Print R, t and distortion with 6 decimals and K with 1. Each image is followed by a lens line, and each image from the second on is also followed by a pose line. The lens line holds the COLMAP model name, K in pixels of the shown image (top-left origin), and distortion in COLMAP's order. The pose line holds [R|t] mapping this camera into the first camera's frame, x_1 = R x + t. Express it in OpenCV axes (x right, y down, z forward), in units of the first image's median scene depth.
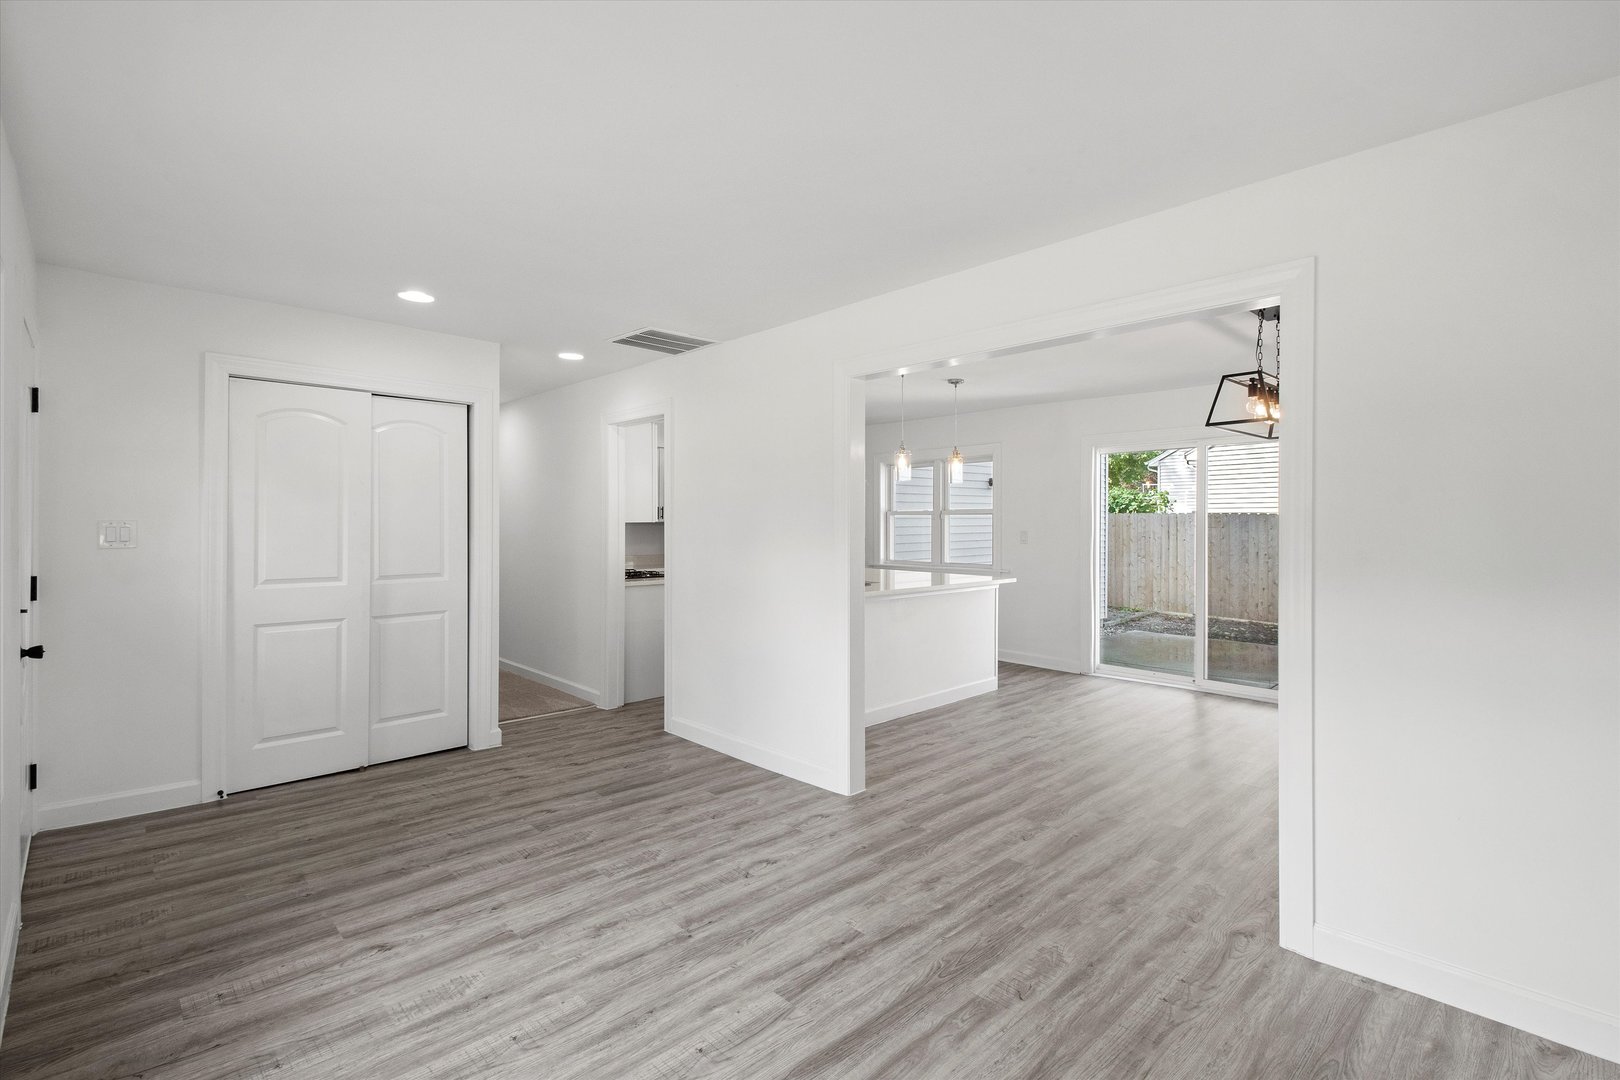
lens RADIAL K [[753.4, 0, 819.4], [0, 753.4, 518.0], [0, 0, 1]] dist [0.013514, -0.009415]
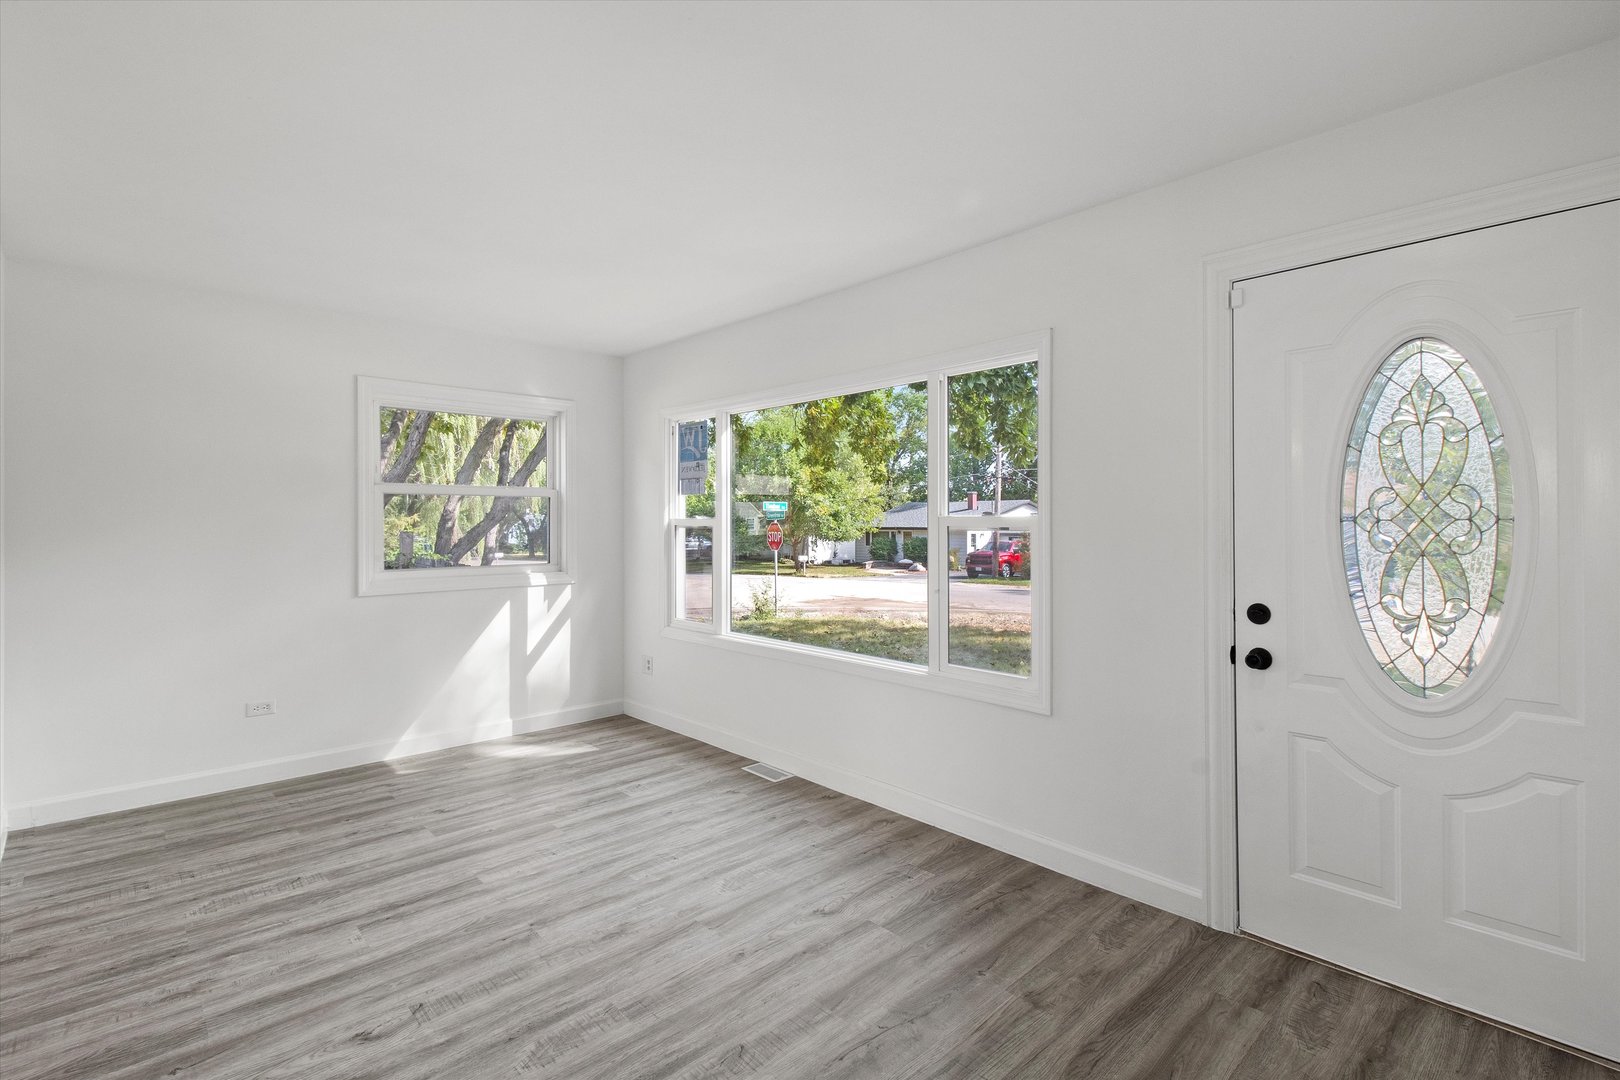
lens RADIAL K [[753.4, 0, 818.7], [0, 753.4, 516.8], [0, 0, 1]] dist [0.013514, -0.009415]
pose [[-0.999957, 0.000454, 0.009303, -0.485306], [0.000365, 0.999954, -0.009598, 0.015442], [-0.009307, -0.009594, -0.999911, 1.730756]]
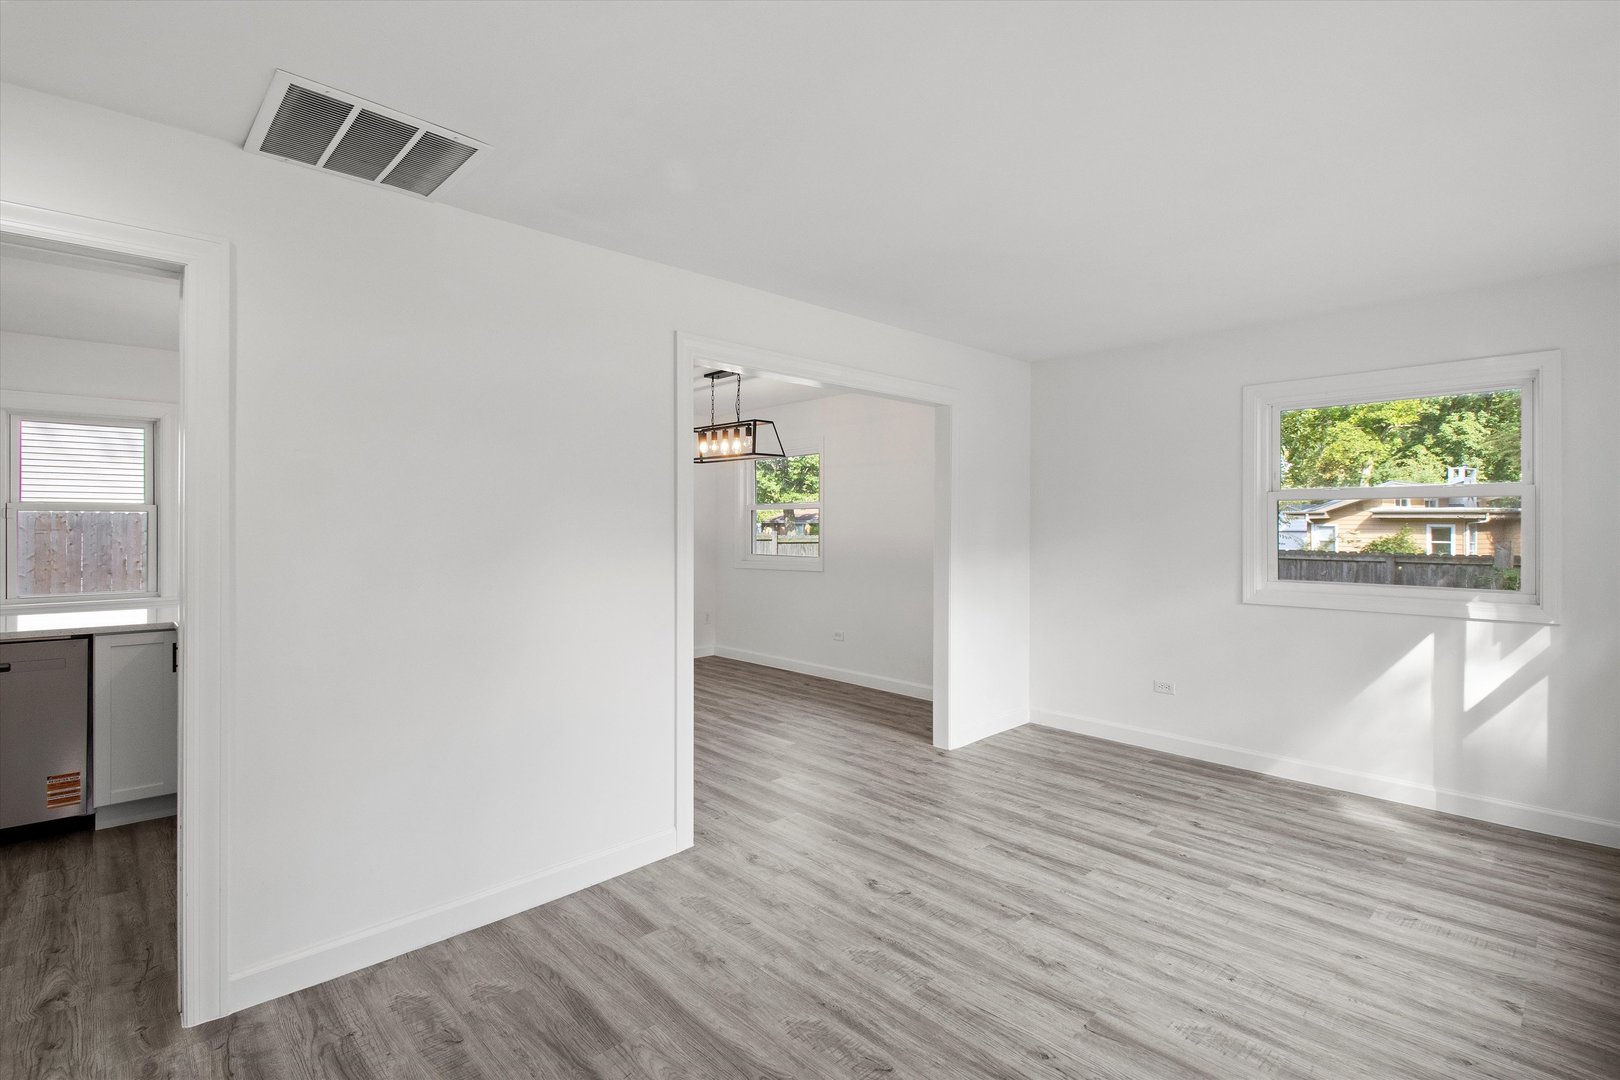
lens RADIAL K [[753.4, 0, 812.7], [0, 753.4, 523.1], [0, 0, 1]] dist [0.013514, -0.009415]
pose [[0.002361, 0.000018, 0.999997, -1.068361], [-0.005428, 0.999985, -0.000005, 0.001666], [-0.999982, -0.005428, 0.002361, 1.127487]]
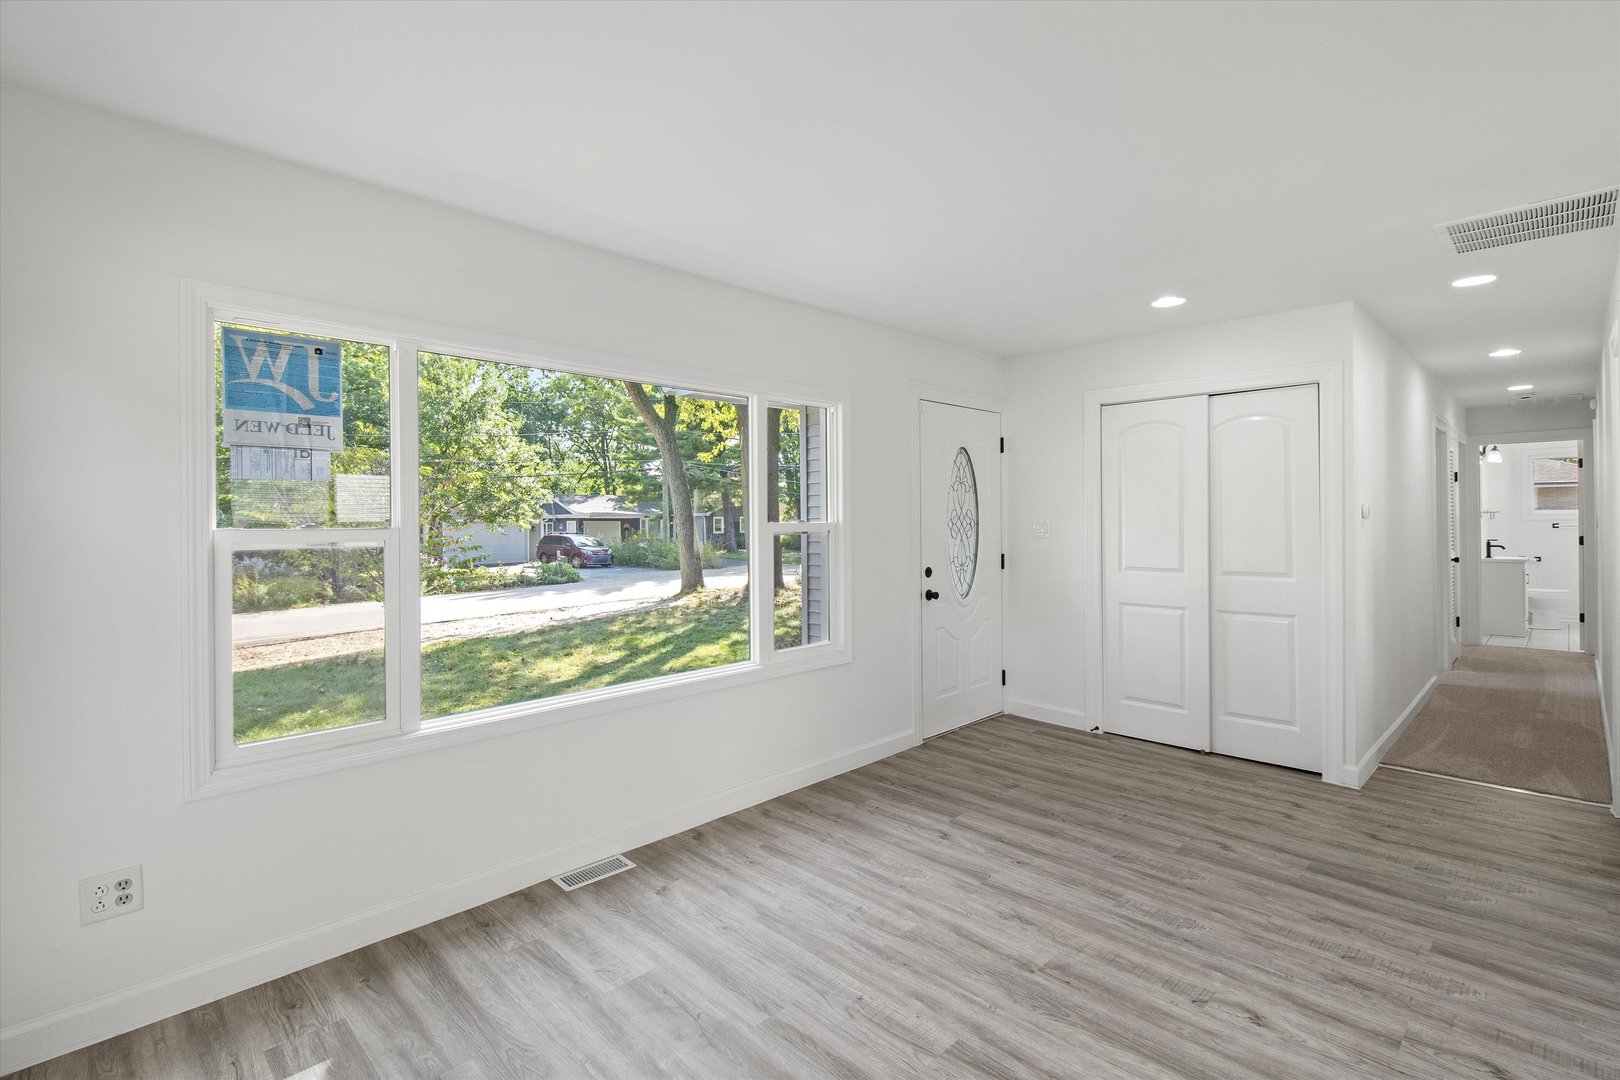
lens RADIAL K [[753.4, 0, 797.0], [0, 753.4, 527.5], [0, 0, 1]] dist [0.013514, -0.009415]
pose [[0.006192, 0.010338, -0.999927, 0.640768], [0.012375, 0.999869, 0.010414, -0.001802], [0.999904, -0.012439, 0.006063, 0.613957]]
